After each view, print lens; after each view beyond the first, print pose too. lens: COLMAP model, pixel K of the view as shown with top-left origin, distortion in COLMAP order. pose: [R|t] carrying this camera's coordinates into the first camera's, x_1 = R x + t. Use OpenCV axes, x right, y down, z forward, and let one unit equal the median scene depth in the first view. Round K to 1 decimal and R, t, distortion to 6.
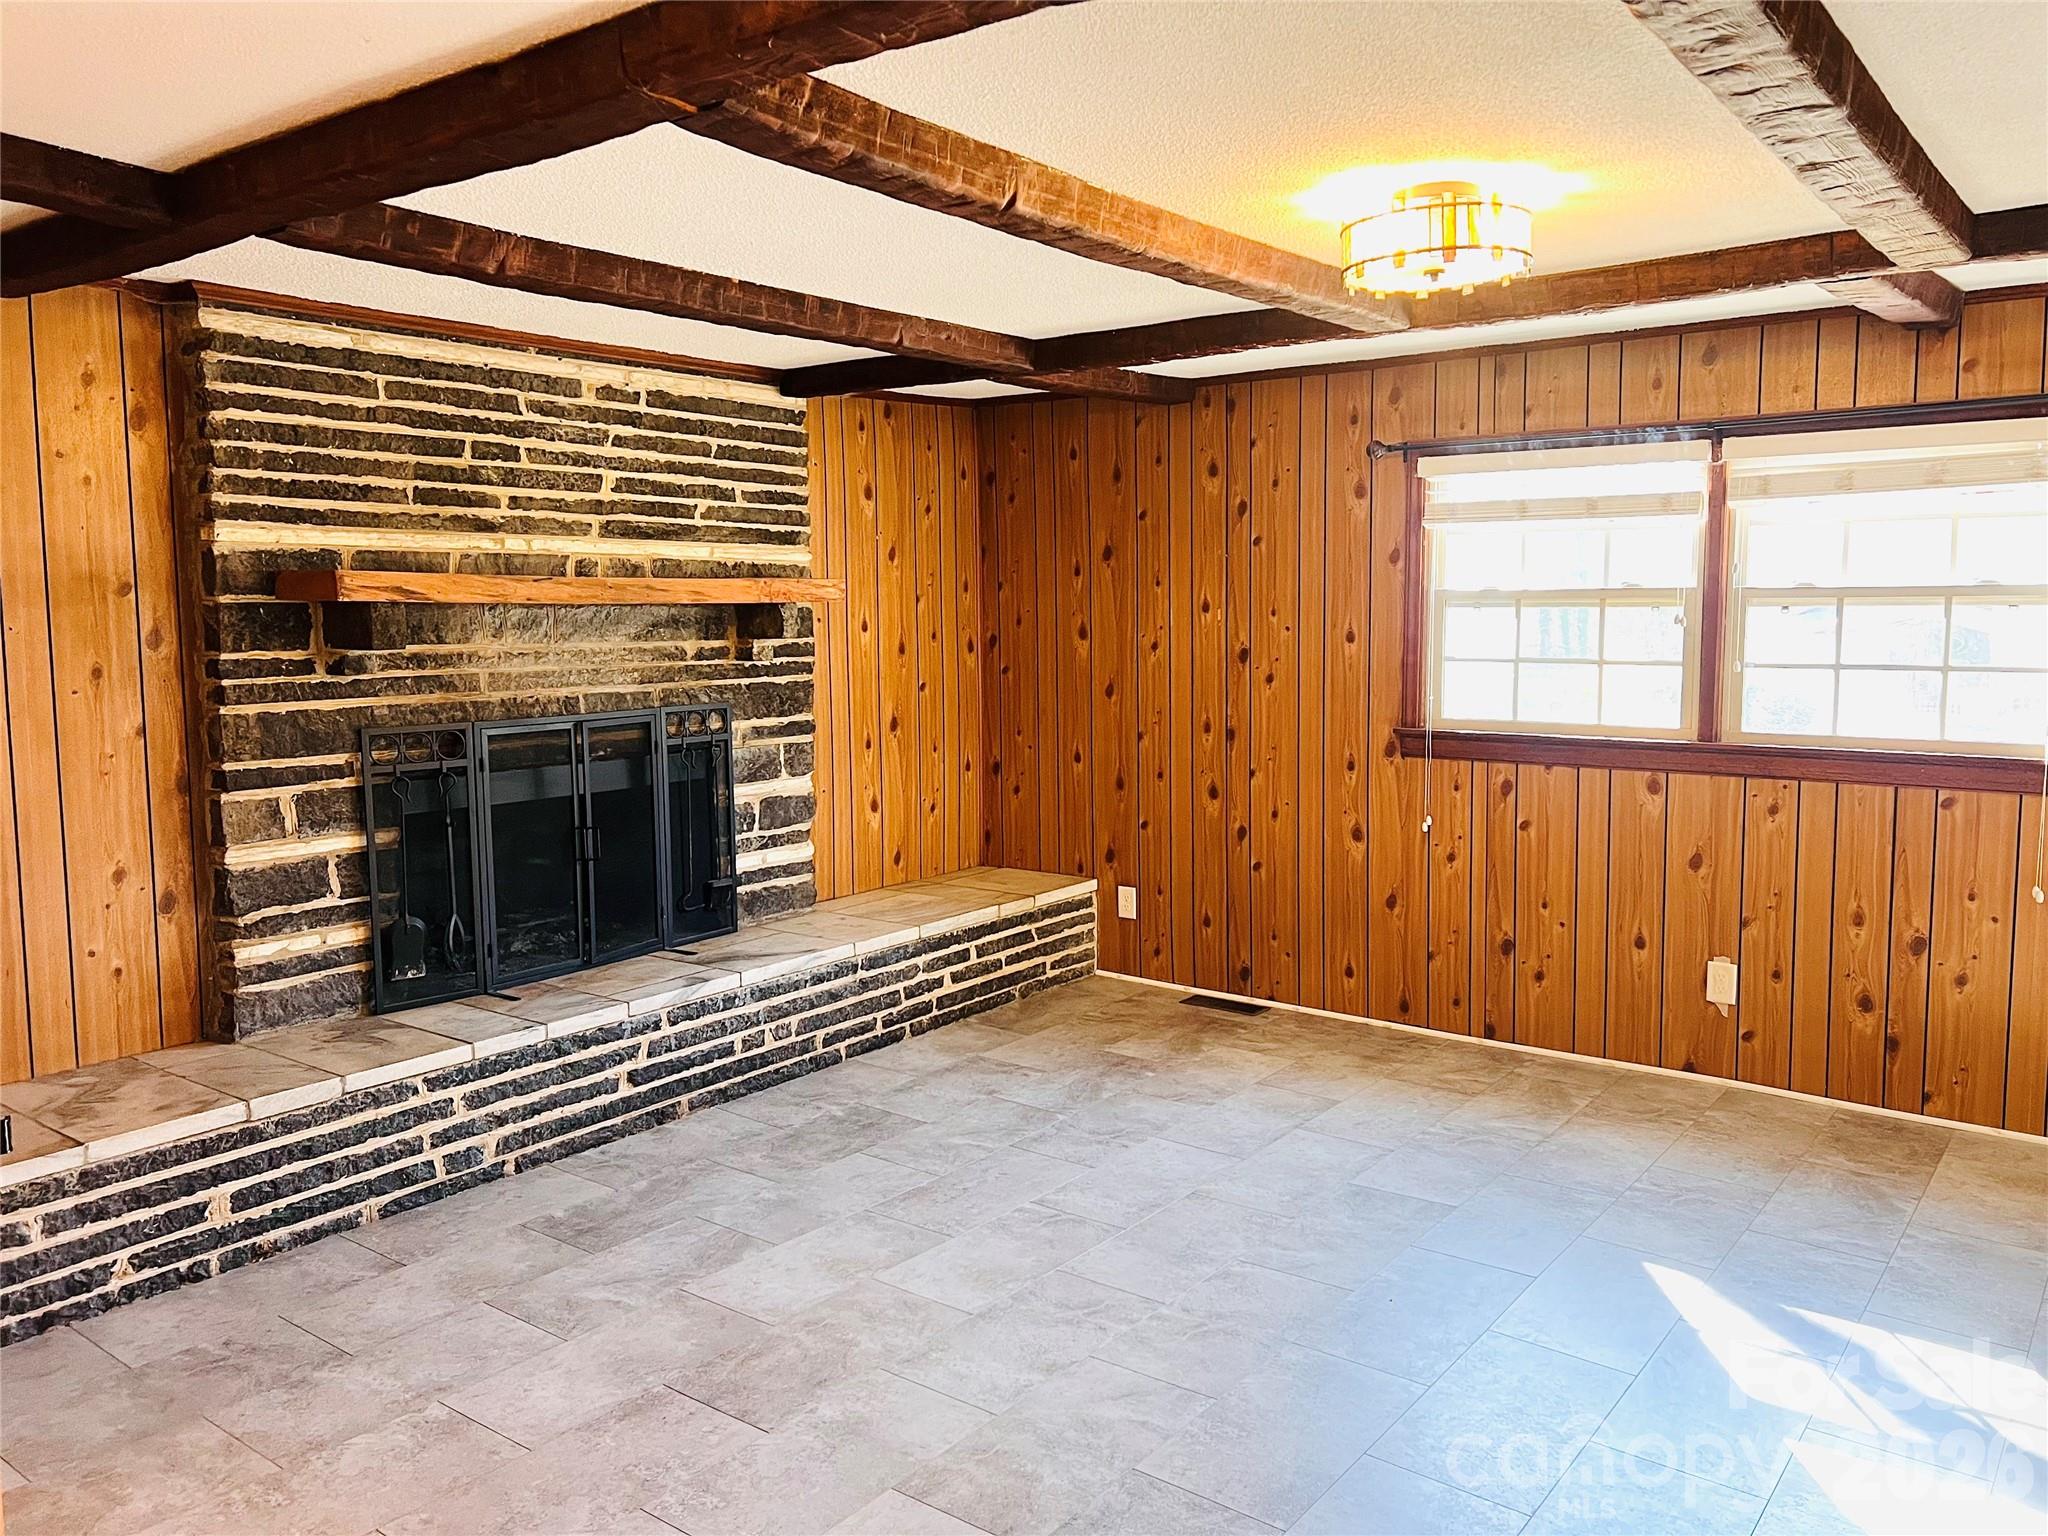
lens RADIAL K [[1537.1, 0, 1020.1], [0, 1537.1, 760.6], [0, 0, 1]] dist [0.070379, -0.082479]
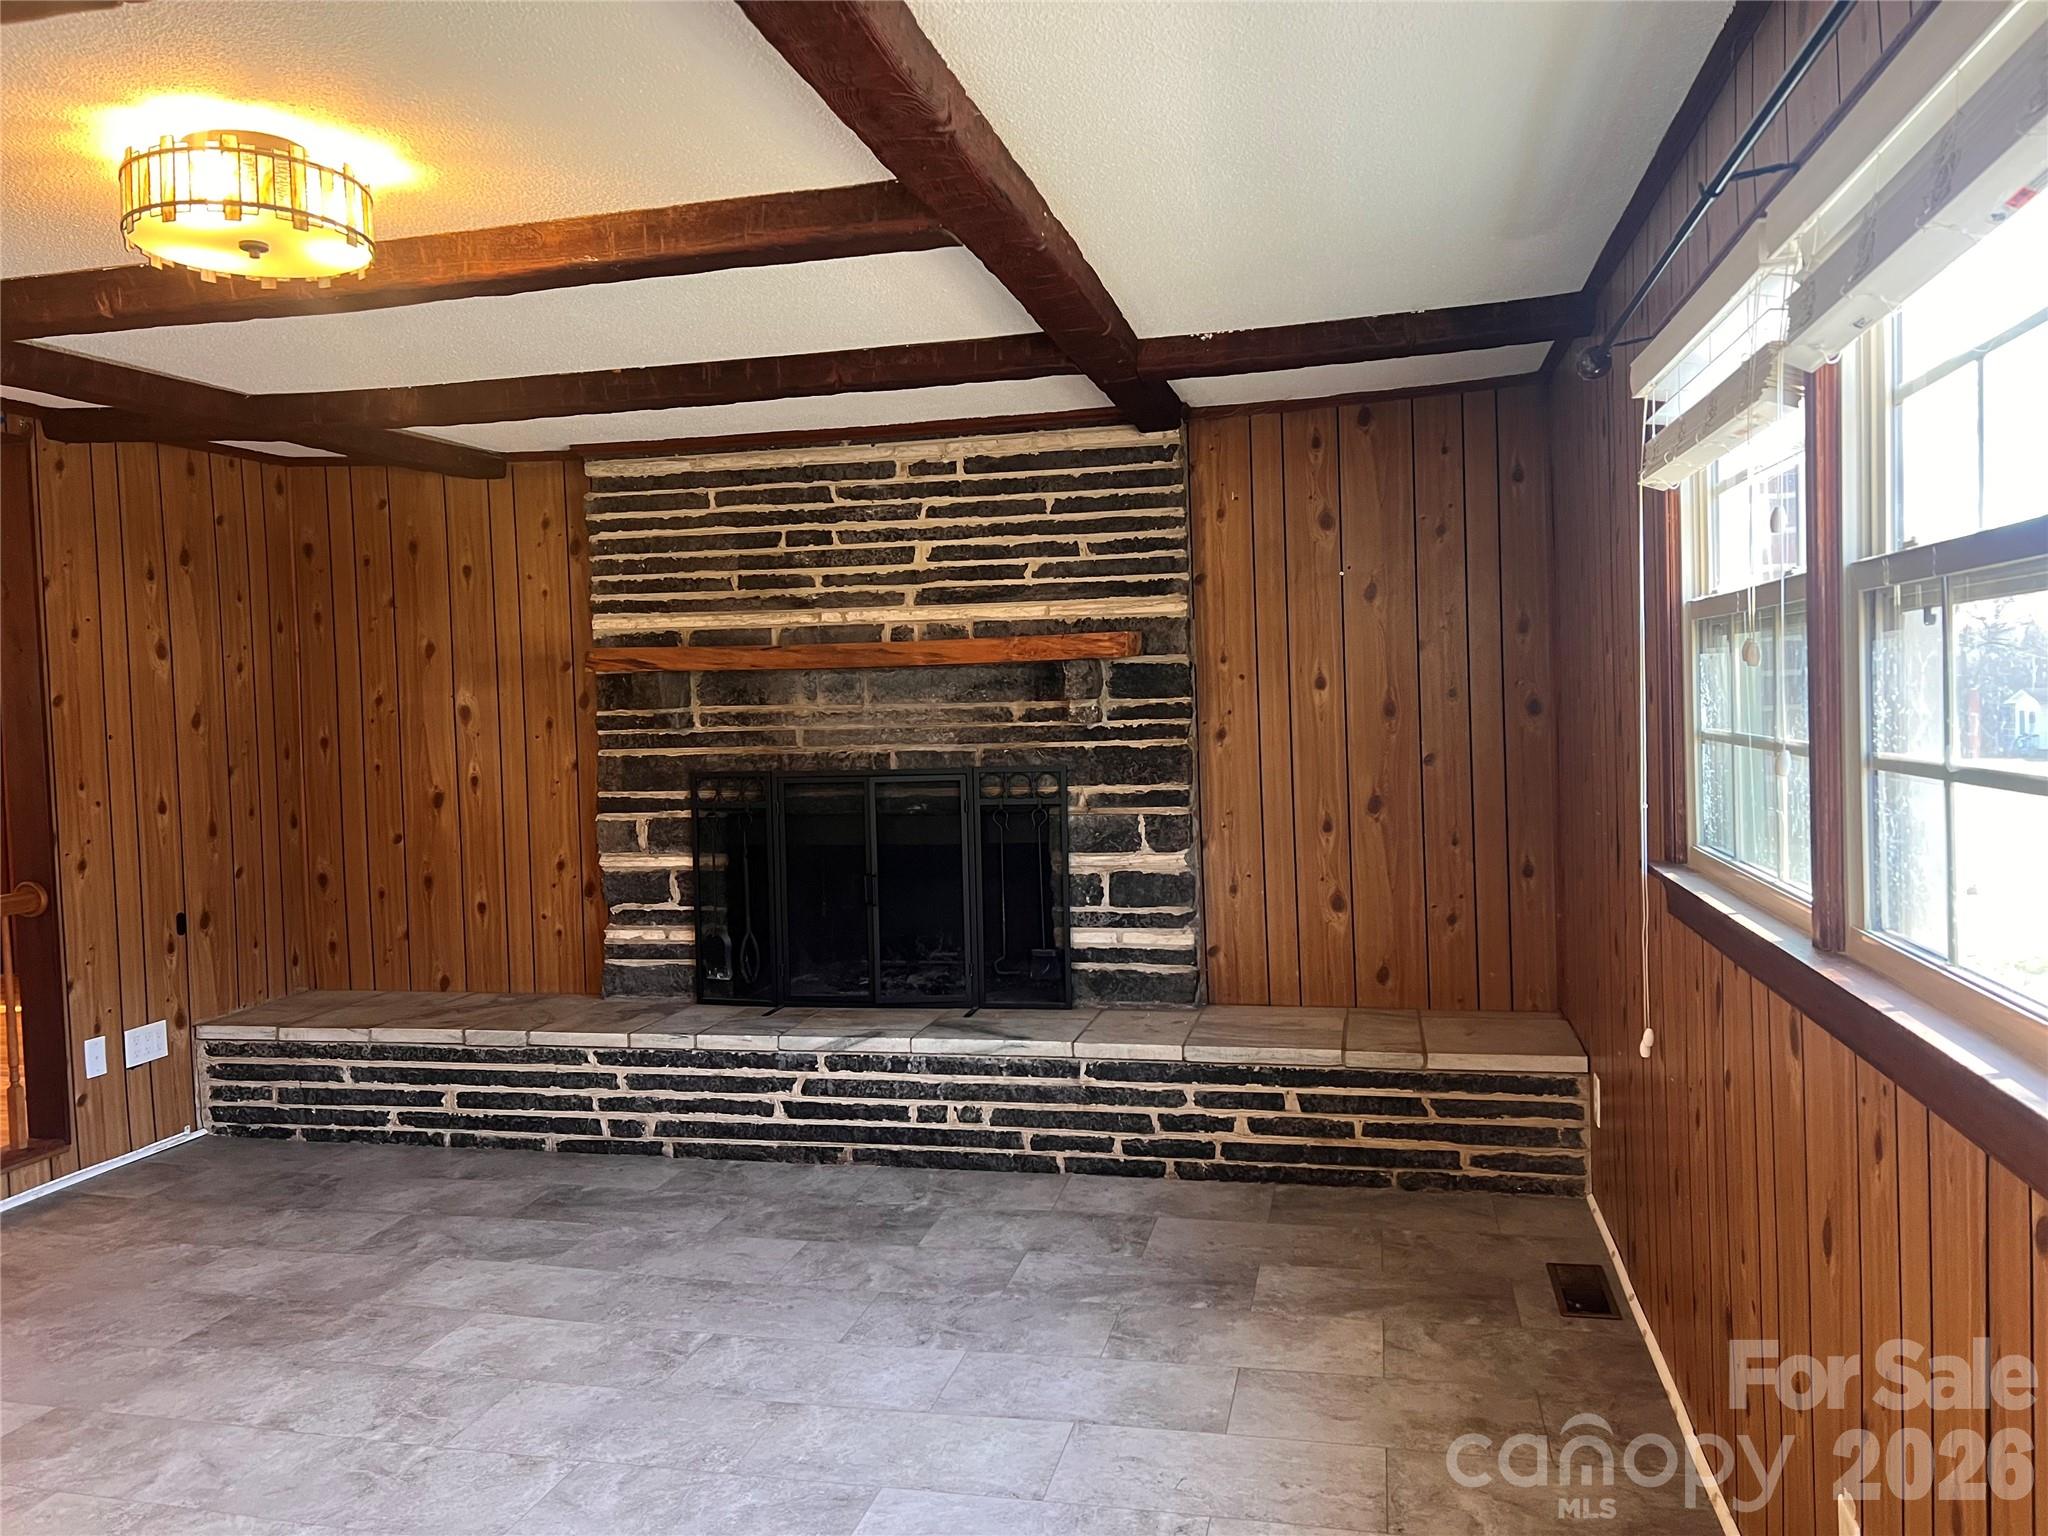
lens RADIAL K [[1537.1, 0, 1018.5], [0, 1537.1, 757.8], [0, 0, 1]] dist [0.070379, -0.082479]
pose [[0.420262, 0.031847, -0.906844, 0.784575], [-0.071116, 0.997466, 0.002072, -0.051213], [0.904612, 0.063620, 0.421462, 0.685022]]
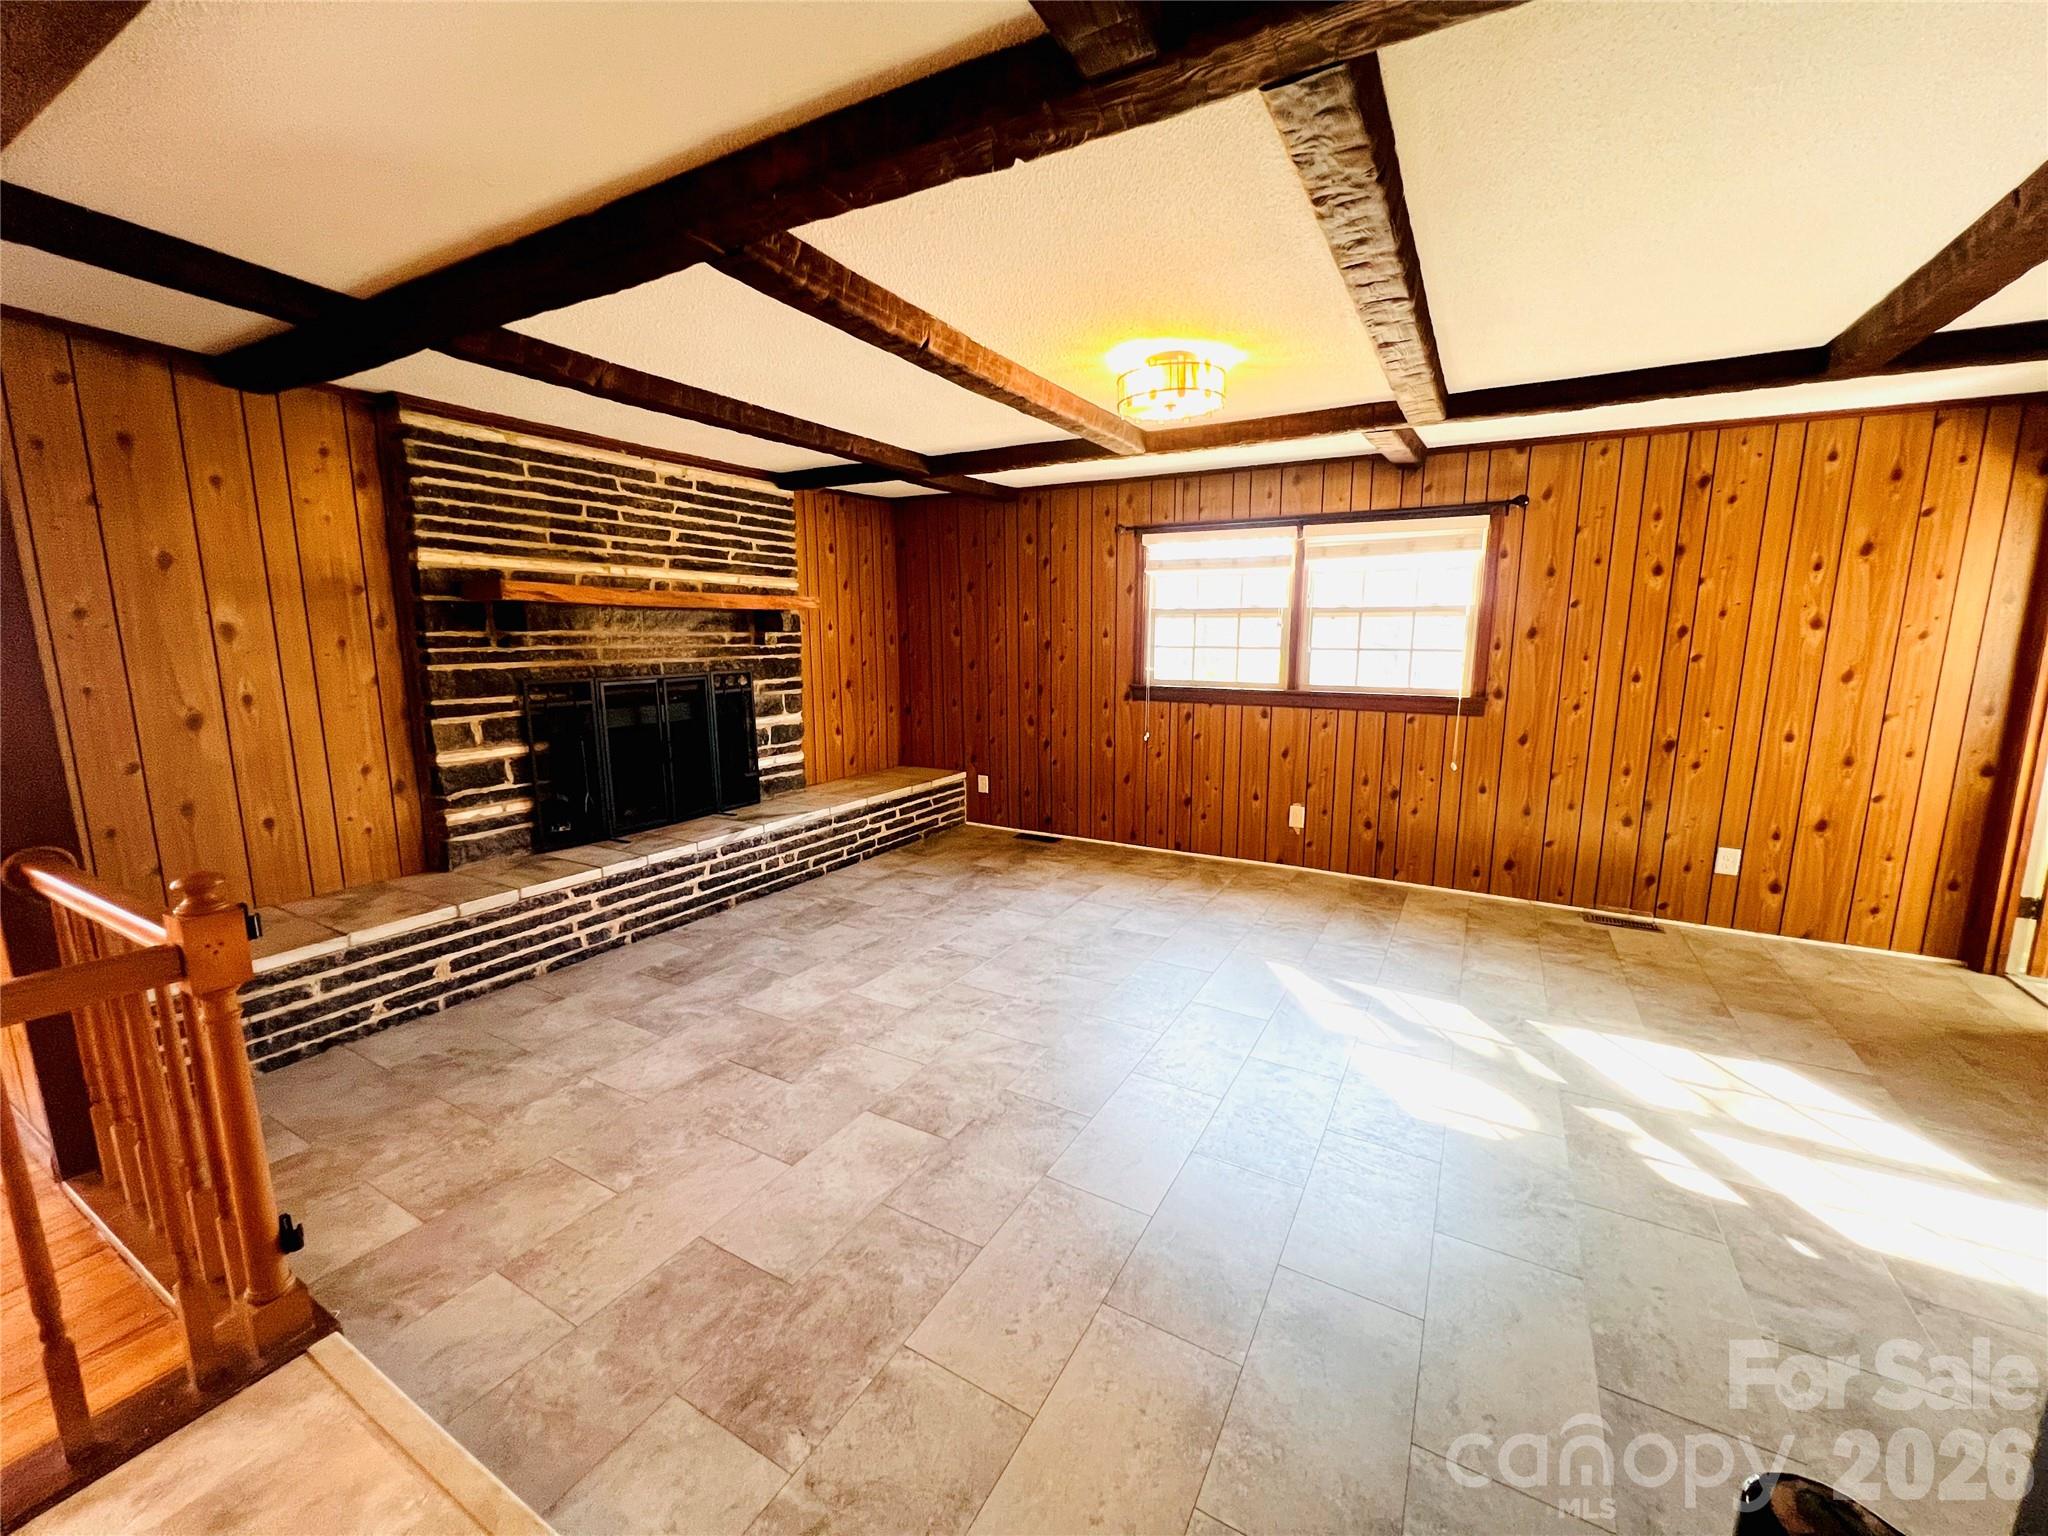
lens RADIAL K [[818.3, 0, 1028.1], [0, 818.3, 772.2], [0, 0, 1]] dist [-0.001746, 0.000196]
pose [[0.990142, -0.015362, 0.139222, -0.015638], [0.006009, 0.997711, 0.067355, 0.019982], [-0.139938, -0.065855, 0.987968, 0.061699]]
